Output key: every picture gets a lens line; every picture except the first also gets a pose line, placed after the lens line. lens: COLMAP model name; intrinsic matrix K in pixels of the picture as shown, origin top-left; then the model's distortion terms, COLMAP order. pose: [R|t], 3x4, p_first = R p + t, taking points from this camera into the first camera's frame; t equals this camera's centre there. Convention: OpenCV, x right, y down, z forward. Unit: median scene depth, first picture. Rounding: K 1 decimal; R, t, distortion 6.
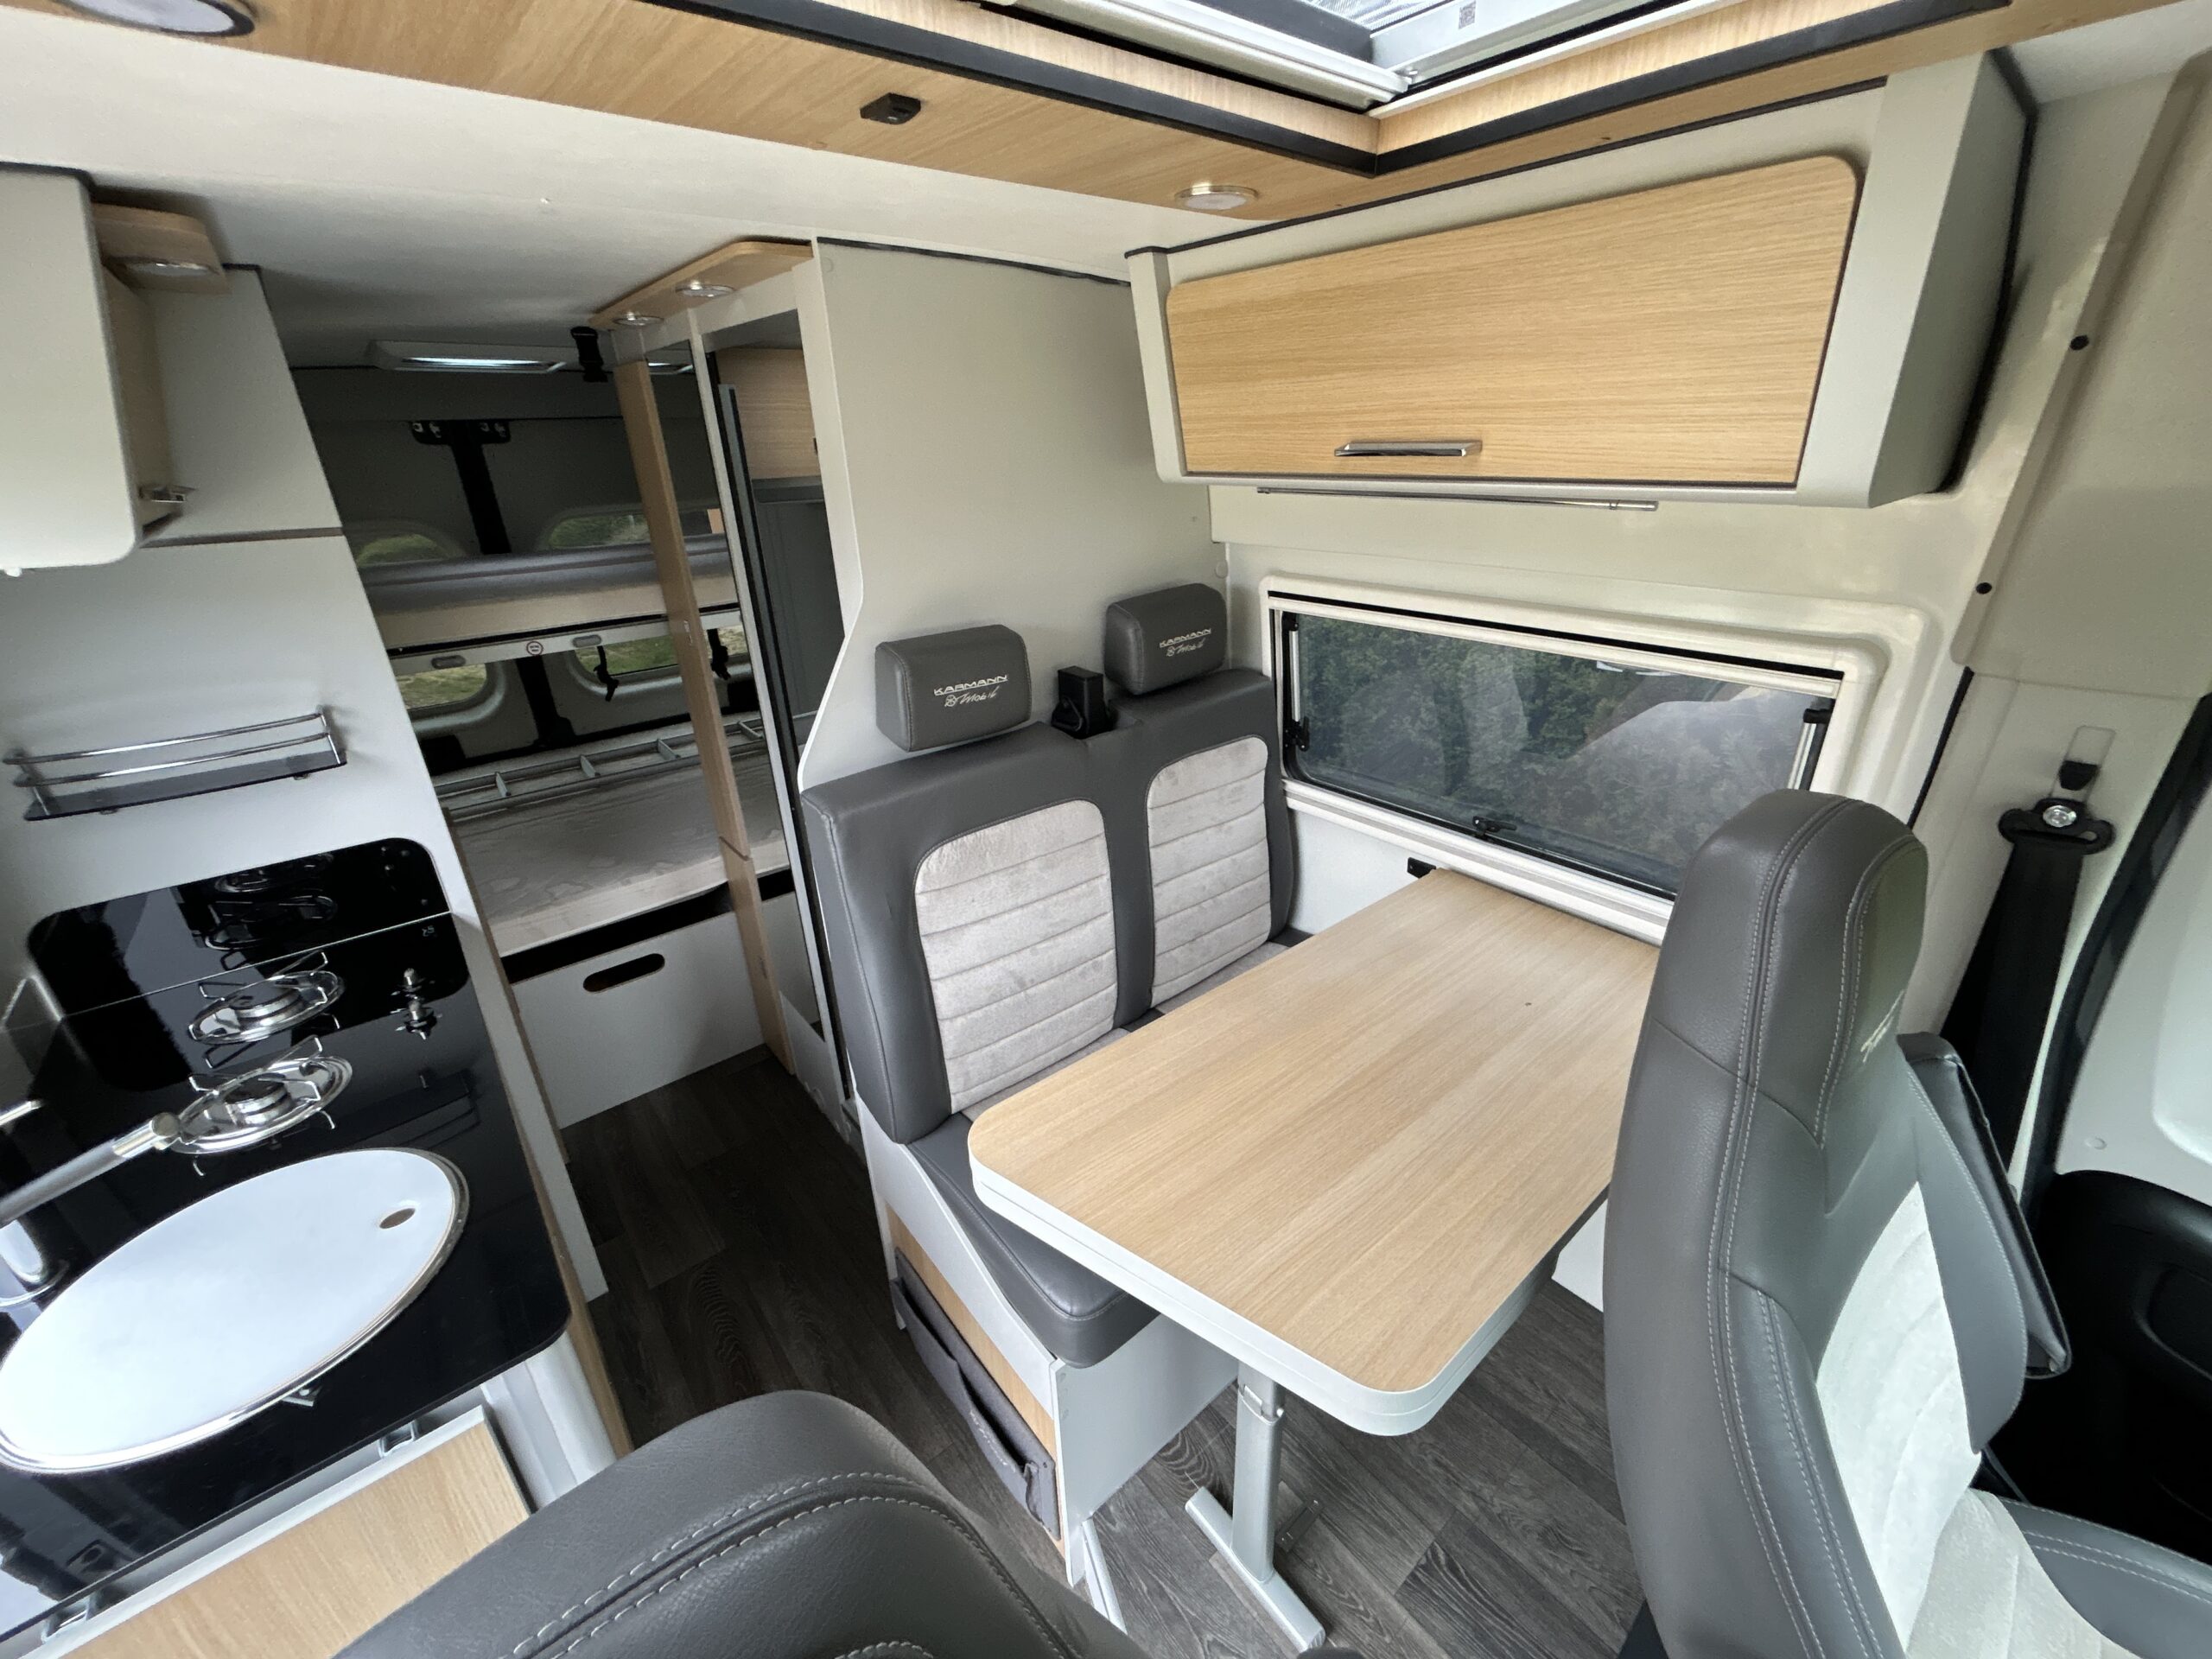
lens RADIAL K [[884.9, 0, 1110.9], [0, 884.9, 828.6], [0, 0, 1]] dist [-0.003668, 0.001075]
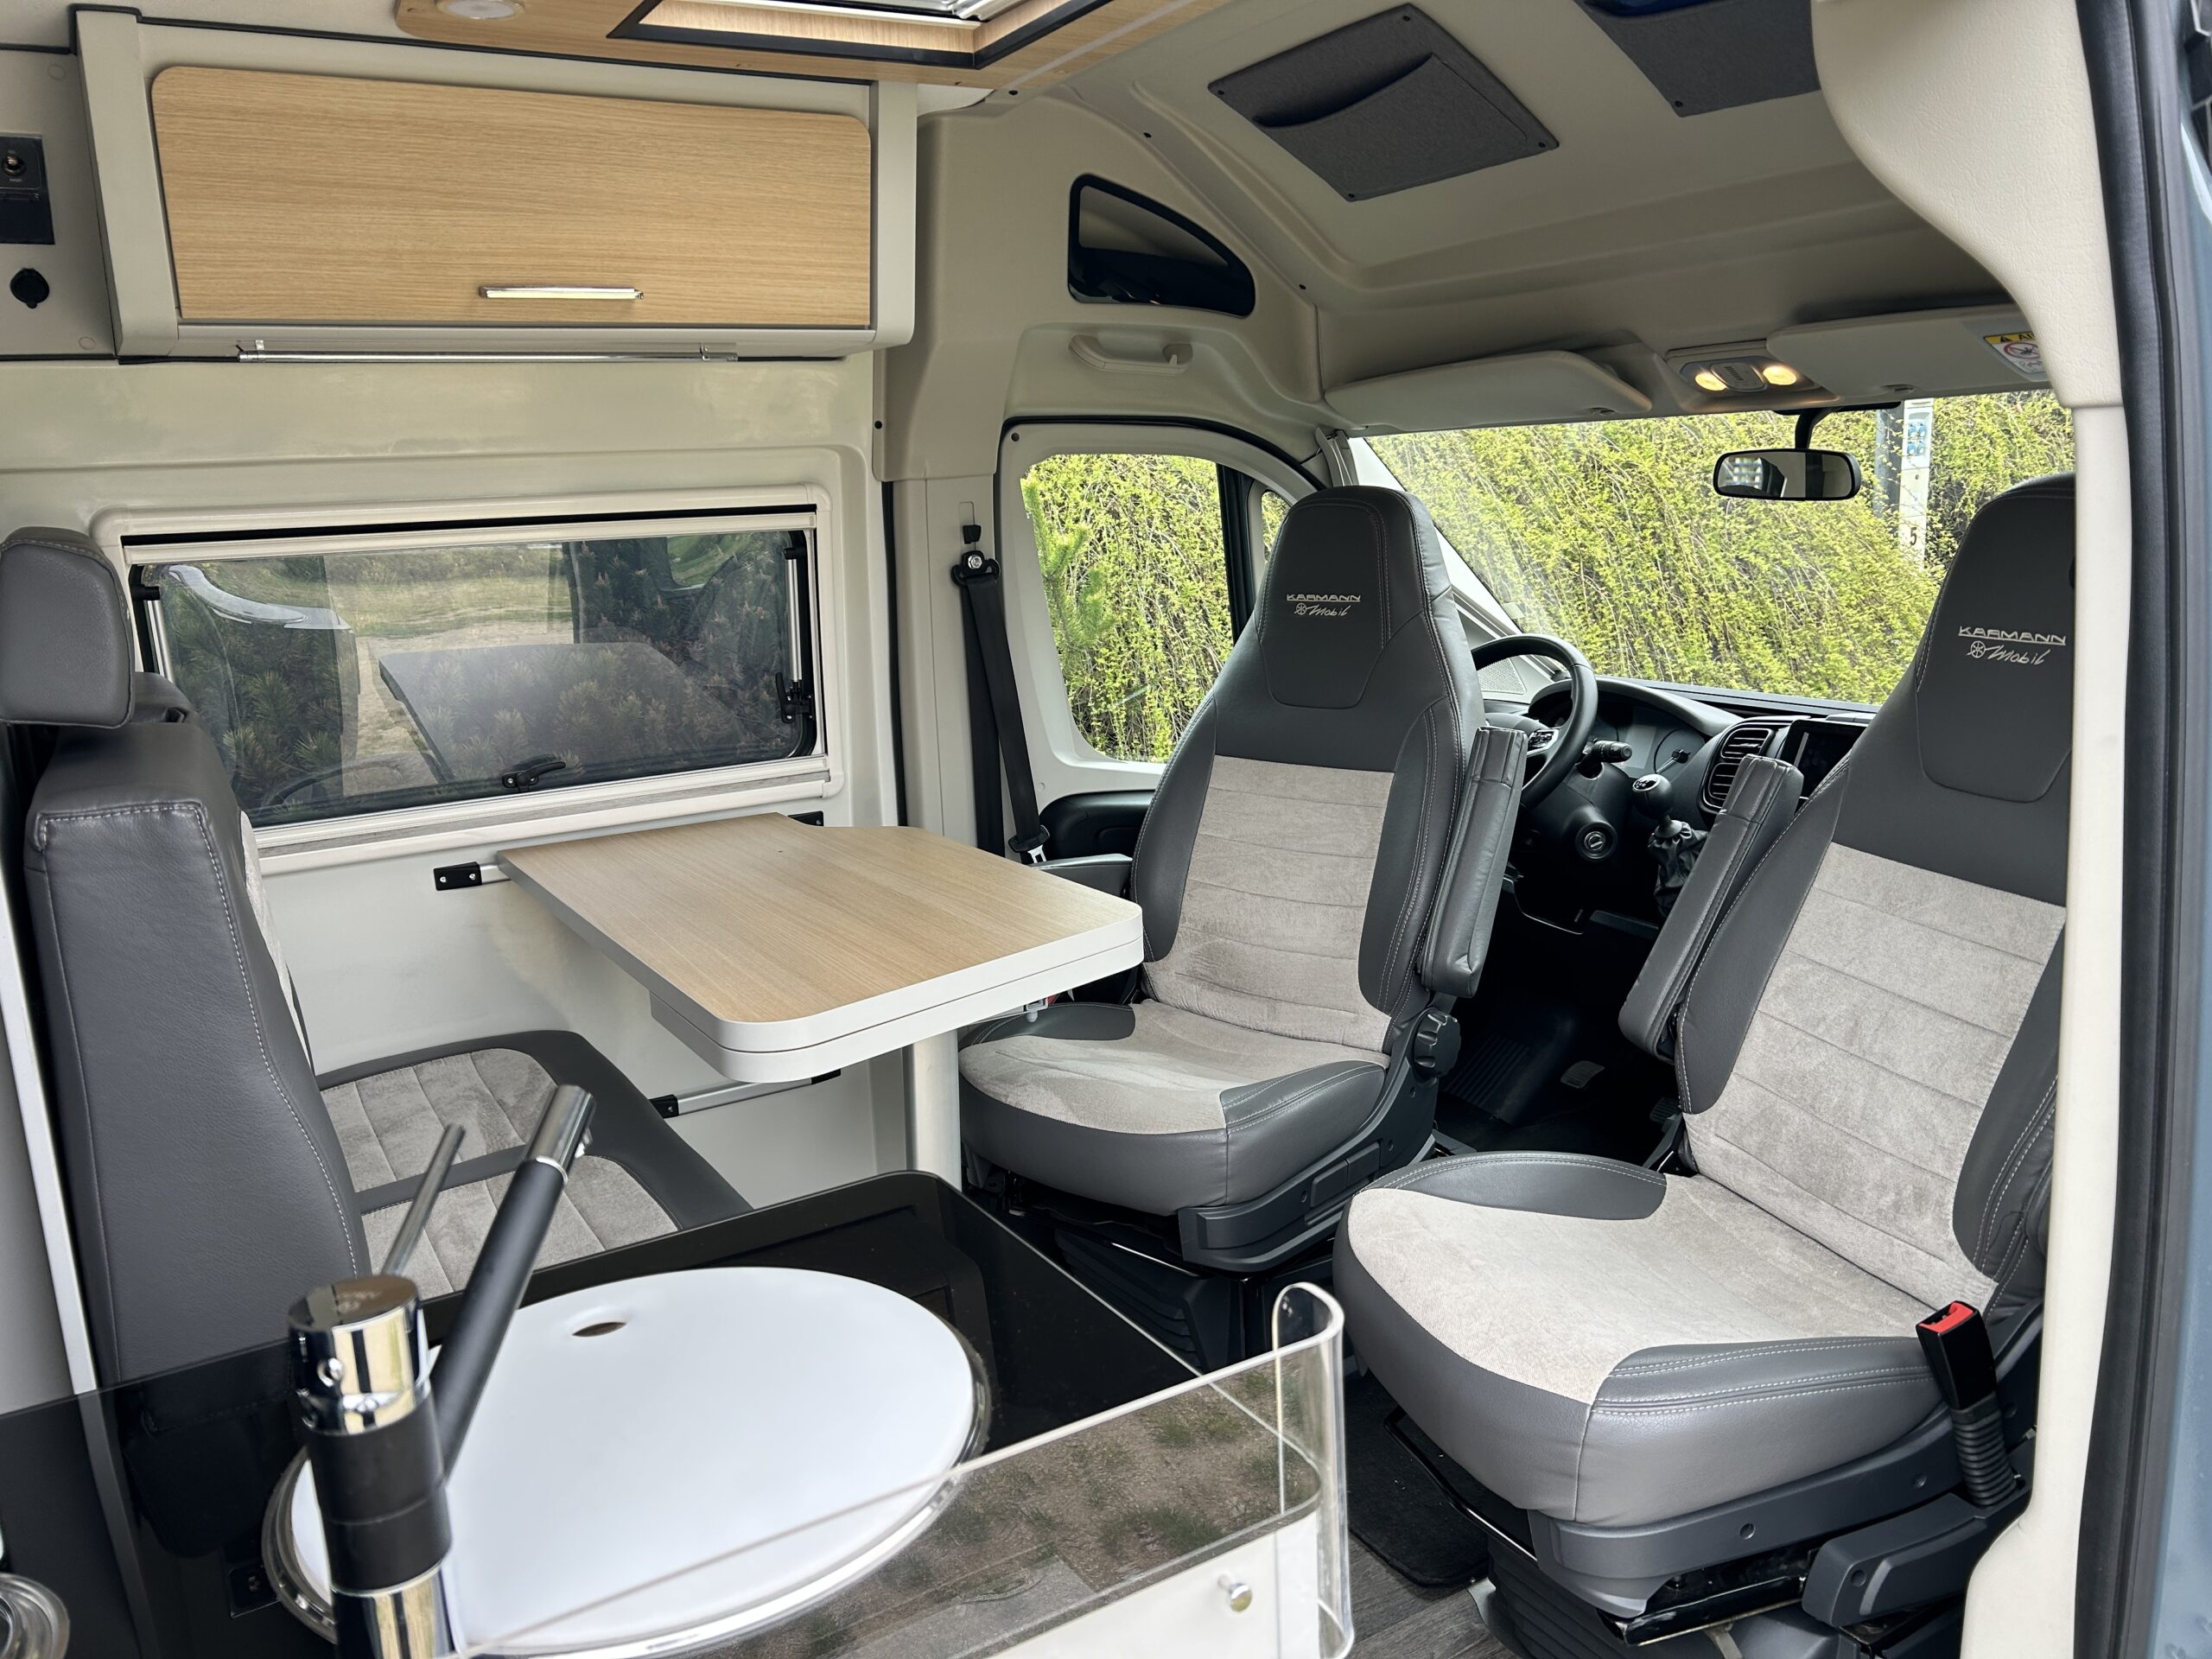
lens RADIAL K [[1678.4, 0, 1096.3], [0, 1678.4, 841.1], [0, 0, 1]] dist [0.008812, -0.005948]
pose [[0.156512, -0.184502, 0.970290, -1.164976], [0.442082, 0.891580, 0.098226, 0.146207], [-0.883215, 0.413574, 0.221108, 0.253898]]
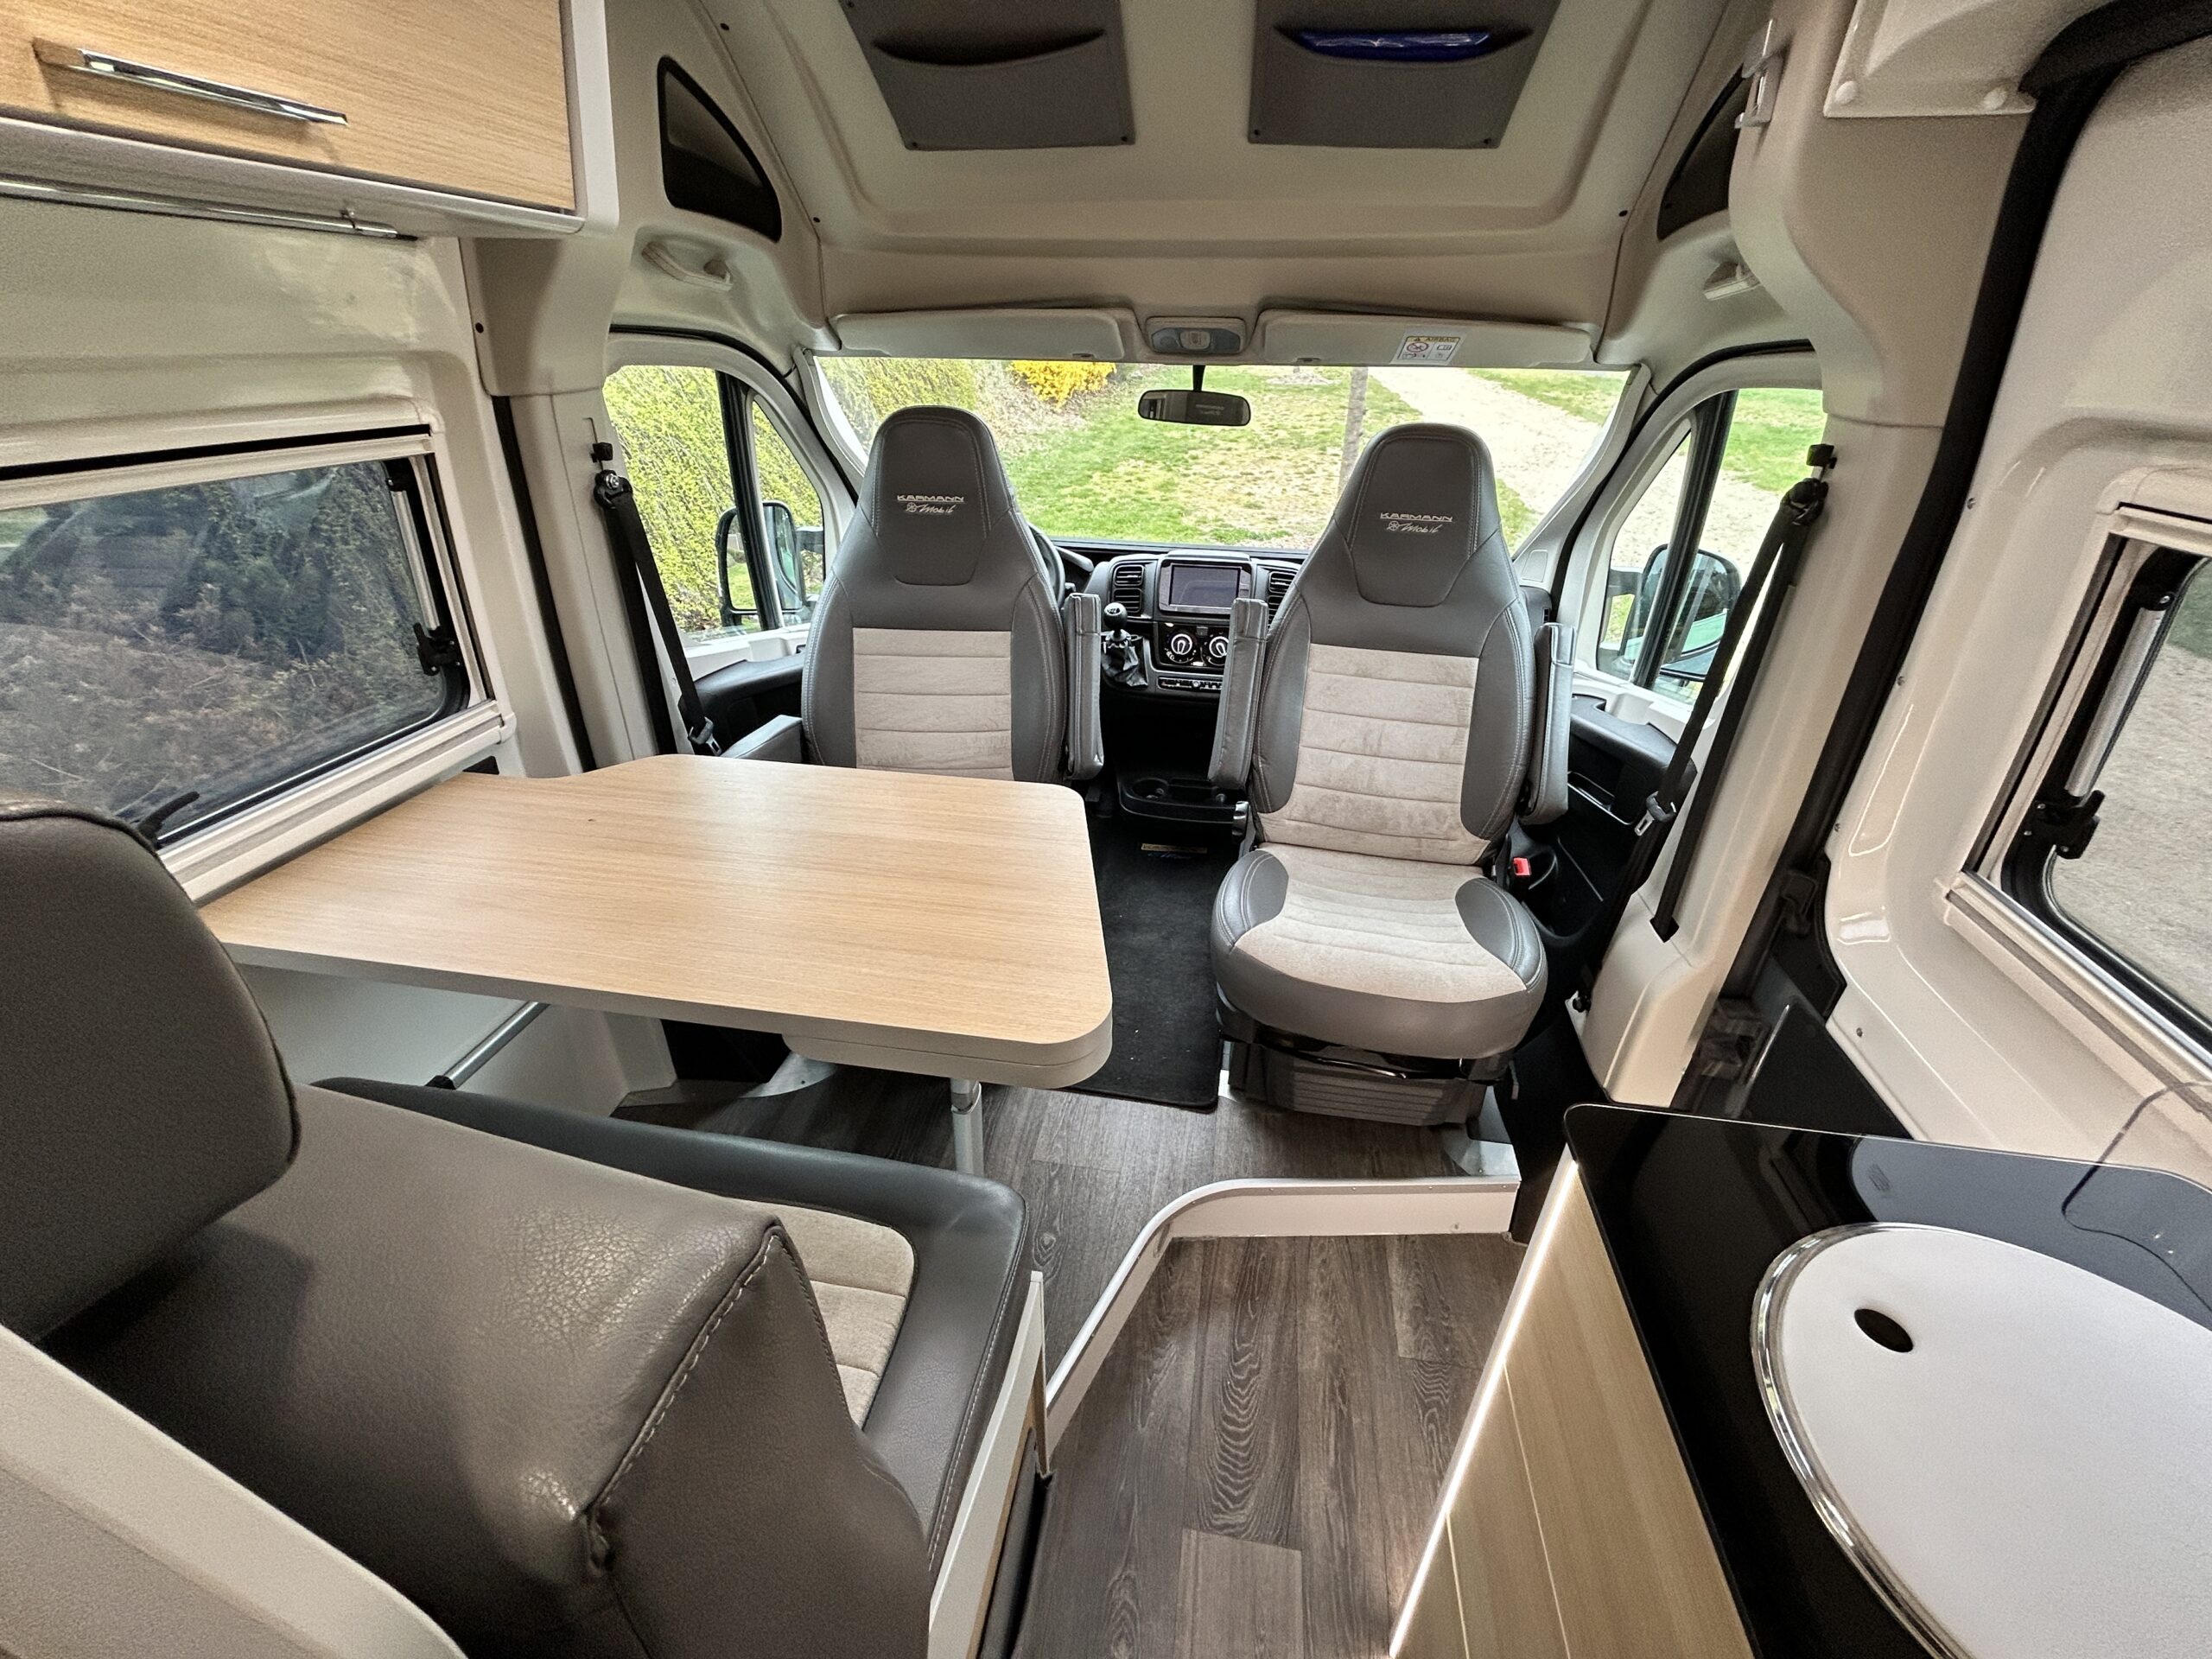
lens RADIAL K [[884.9, 0, 1110.6], [0, 884.9, 830.4], [0, 0, 1]] dist [-0.003668, 0.001075]
pose [[-0.653925, -0.352170, 0.669596, -0.486598], [0.312993, 0.679833, 0.663221, -0.231662], [-0.688780, 0.643275, -0.334333, 0.864719]]
